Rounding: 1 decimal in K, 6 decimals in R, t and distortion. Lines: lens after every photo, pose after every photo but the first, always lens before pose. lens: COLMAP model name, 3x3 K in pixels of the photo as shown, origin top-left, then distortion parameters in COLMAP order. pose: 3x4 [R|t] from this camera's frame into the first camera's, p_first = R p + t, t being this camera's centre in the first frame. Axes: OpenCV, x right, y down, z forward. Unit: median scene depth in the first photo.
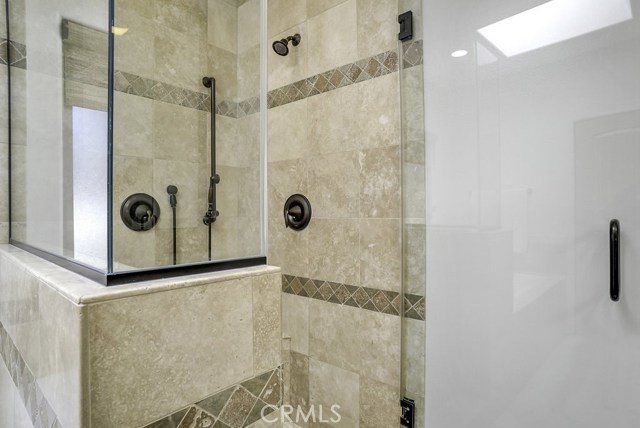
lens RADIAL K [[334.0, 0, 324.3], [0, 334.0, 211.1], [0, 0, 1]] dist [-0.040195, 0.004667]
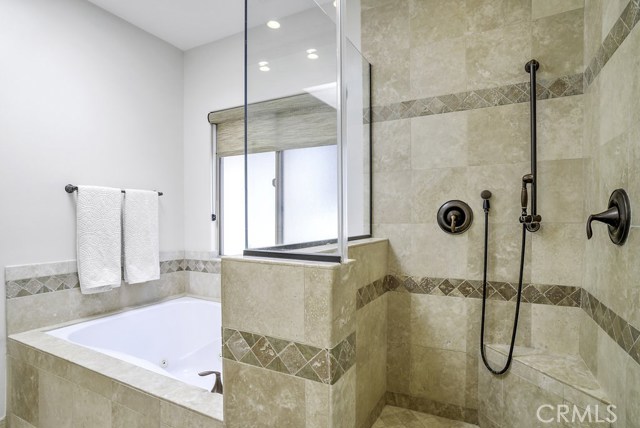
lens RADIAL K [[334.0, 0, 324.9], [0, 334.0, 231.2], [0, 0, 1]] dist [-0.040195, 0.004667]
pose [[0.225580, 0.040924, -0.973365, 0.427540], [0.005780, 0.999044, 0.043343, -0.000115], [0.974207, -0.015404, 0.225128, 0.315818]]
